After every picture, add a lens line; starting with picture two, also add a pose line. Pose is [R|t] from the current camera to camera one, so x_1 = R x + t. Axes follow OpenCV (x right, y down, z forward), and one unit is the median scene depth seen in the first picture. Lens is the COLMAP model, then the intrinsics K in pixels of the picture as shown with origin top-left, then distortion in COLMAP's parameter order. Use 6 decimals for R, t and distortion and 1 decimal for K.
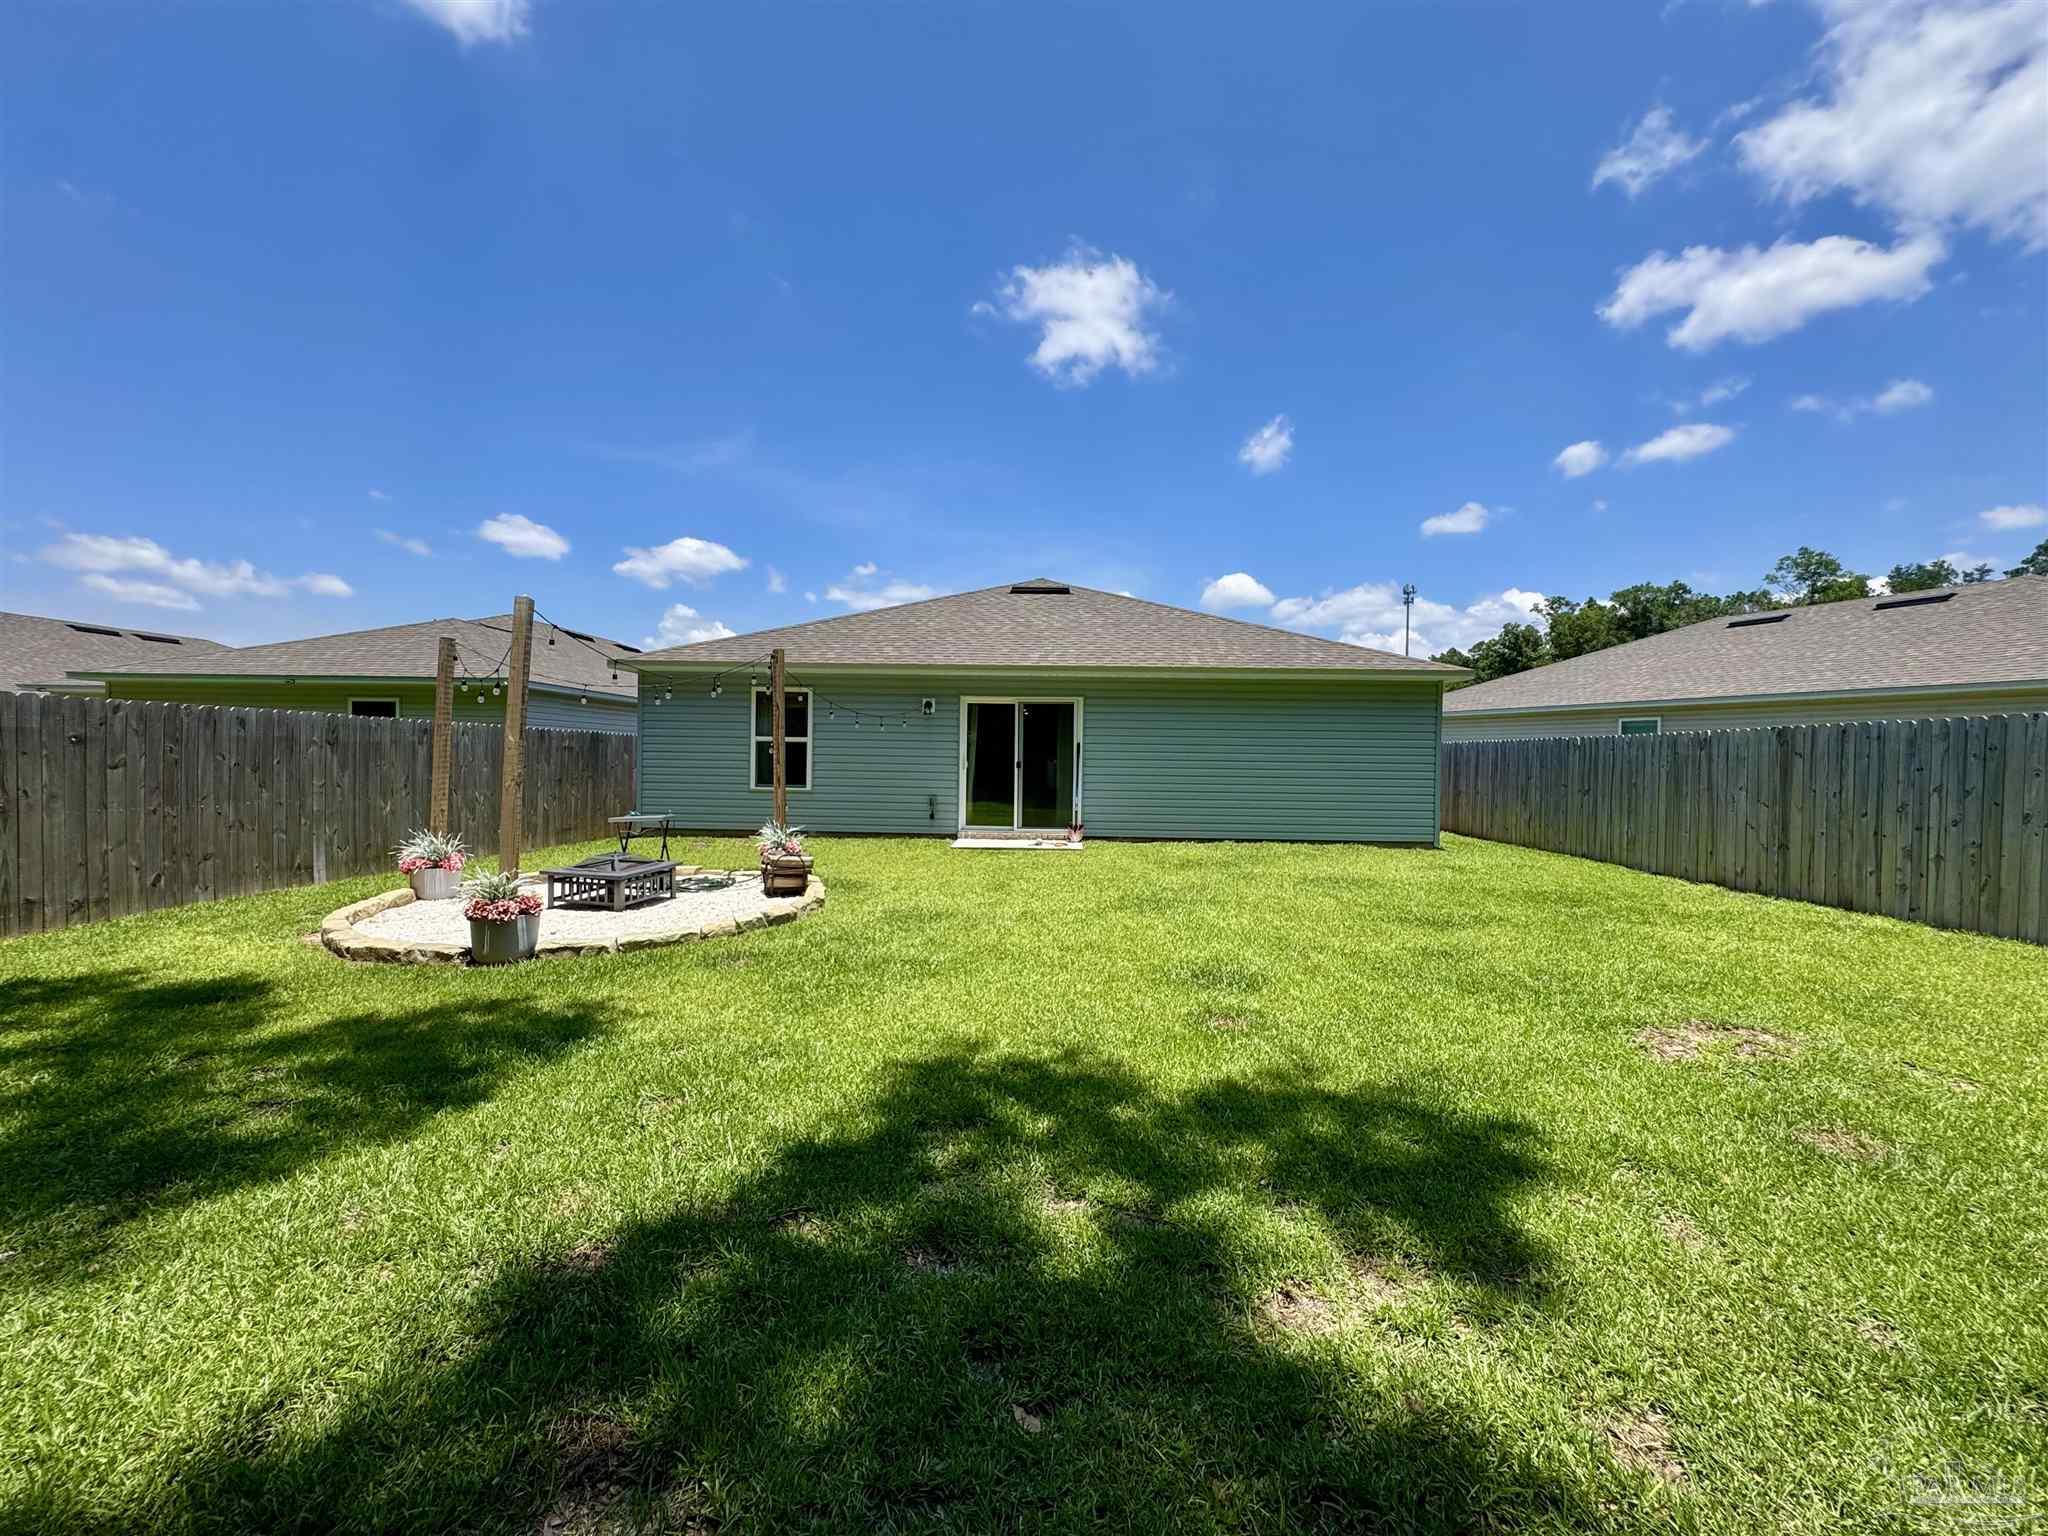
lens RADIAL K [[823.2, 0, 1029.7], [0, 823.2, 769.8], [0, 0, 1]] dist [-0.002516, 0.000527]
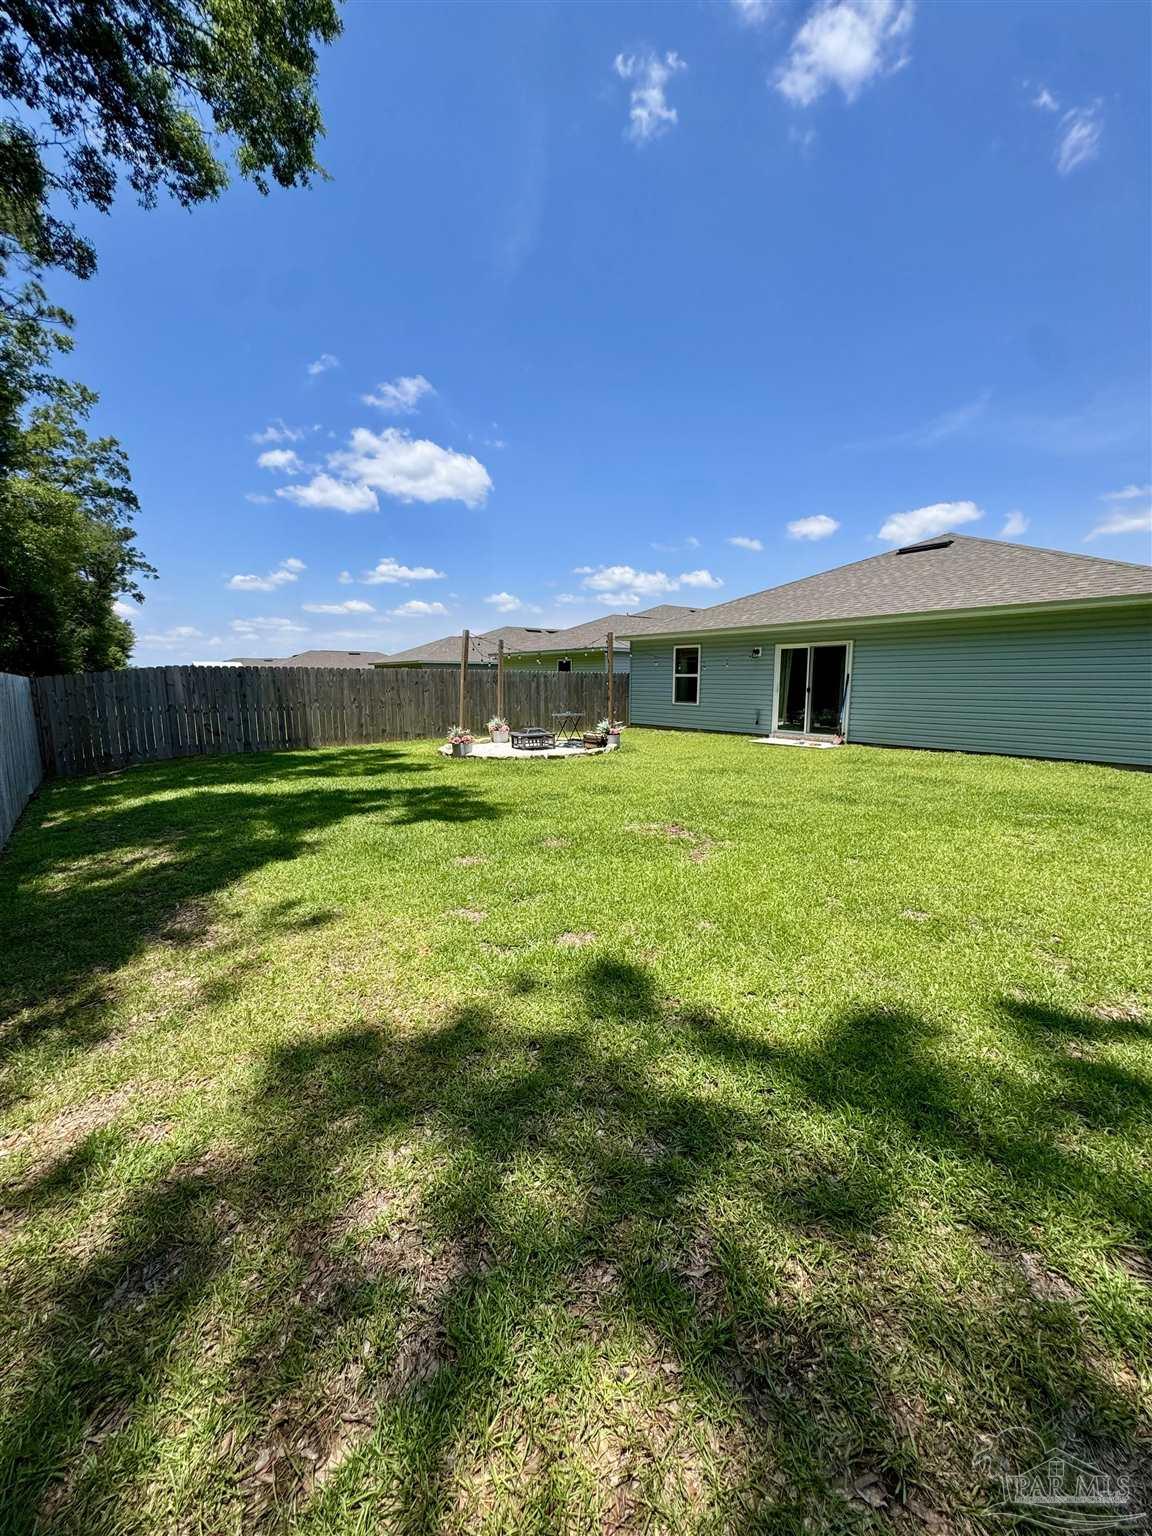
lens RADIAL K [[617.4, 0, 578.9], [0, 617.4, 771.0], [0, 0, 1]] dist [-0.002516, 0.000527]
pose [[0.631658, 0.097999, -0.769028, 0.589323], [-0.003288, 0.992308, 0.123751, 0.002403], [0.775240, -0.075639, 0.627122, -0.018321]]
